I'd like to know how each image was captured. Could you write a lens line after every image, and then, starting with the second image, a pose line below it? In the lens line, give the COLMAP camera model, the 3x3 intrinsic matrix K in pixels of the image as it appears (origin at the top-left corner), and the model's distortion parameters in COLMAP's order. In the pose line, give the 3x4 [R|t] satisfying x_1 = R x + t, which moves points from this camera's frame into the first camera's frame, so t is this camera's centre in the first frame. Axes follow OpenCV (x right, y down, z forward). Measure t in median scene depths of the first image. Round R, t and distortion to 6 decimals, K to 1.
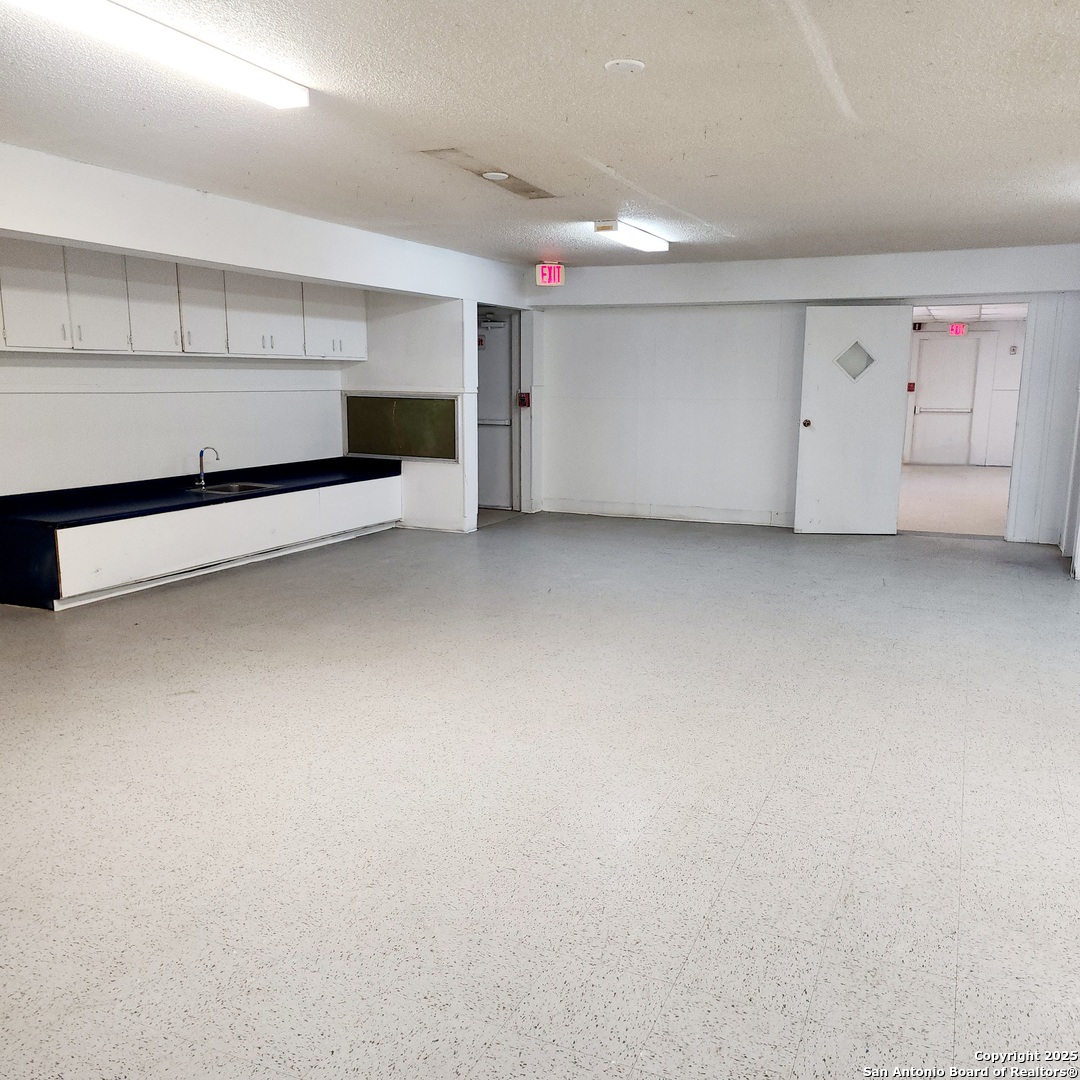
lens RADIAL K [[949.3, 0, 540.0], [0, 949.3, 540.0], [0, 0, 1]] dist [0.090427, -0.150702]
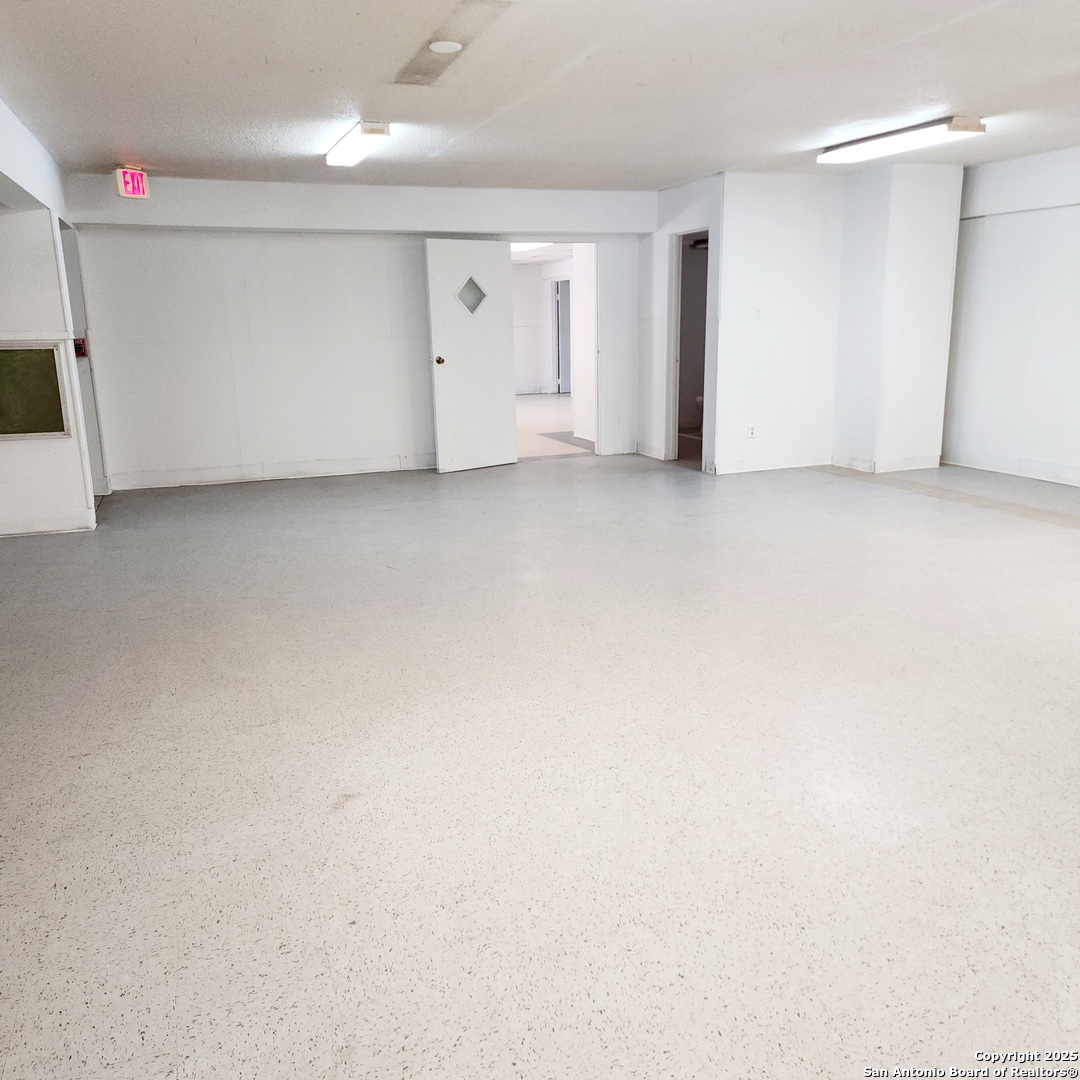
lens RADIAL K [[949.3, 0, 540.0], [0, 949.3, 540.0], [0, 0, 1]] dist [0.090427, -0.150702]
pose [[0.726173, -0.176028, 0.664595, -0.328556], [0.138685, 0.984301, 0.109171, -0.032987], [-0.673379, 0.012892, 0.739185, 0.208861]]
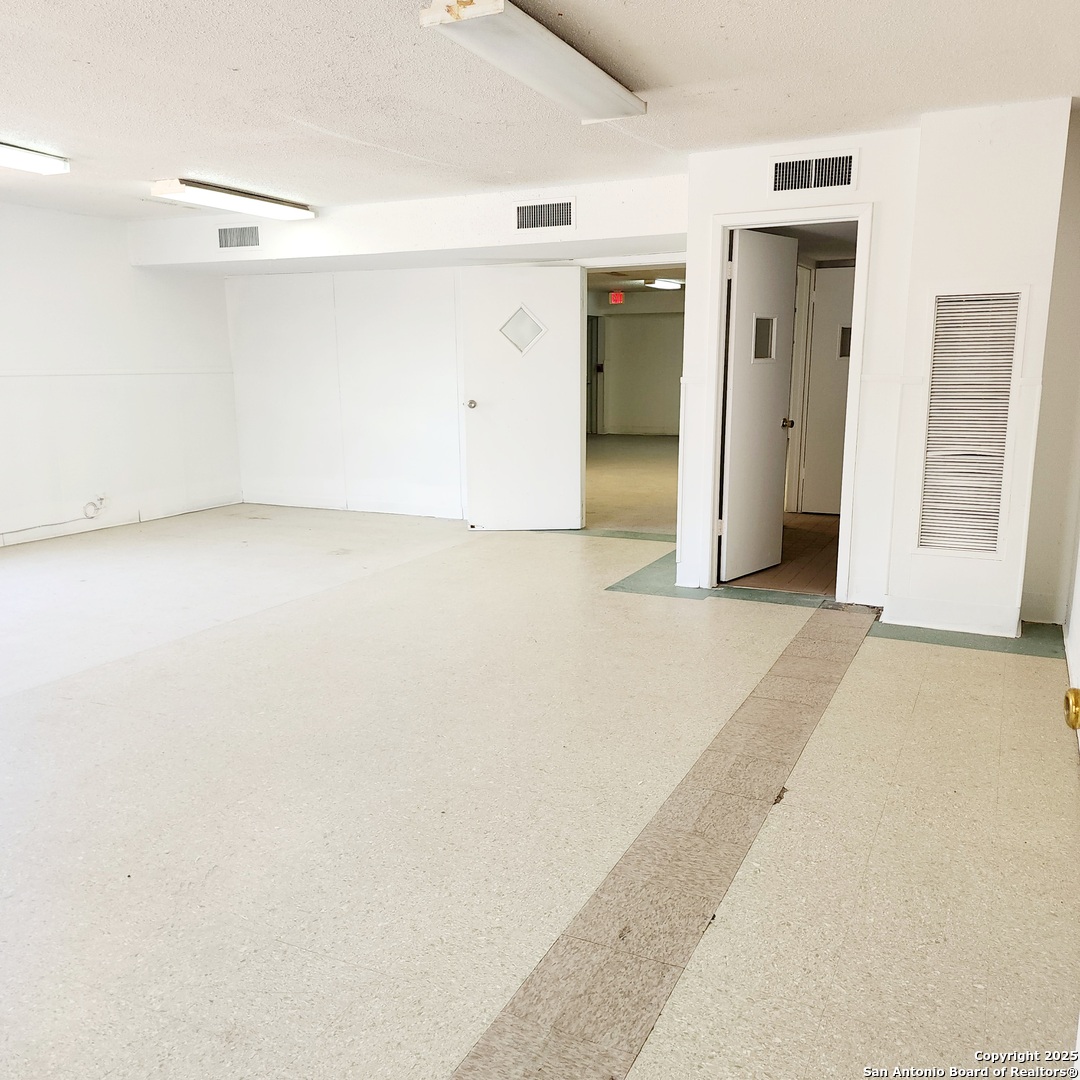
lens RADIAL K [[972.4, 0, 540.0], [0, 972.4, 540.0], [0, 0, 1]] dist [0.098462, -0.084183]
pose [[0.997776, 0.012978, -0.065386, -0.005382], [-0.013756, 0.999840, -0.011466, 0.210037], [0.065227, 0.012340, 0.997794, -0.870319]]
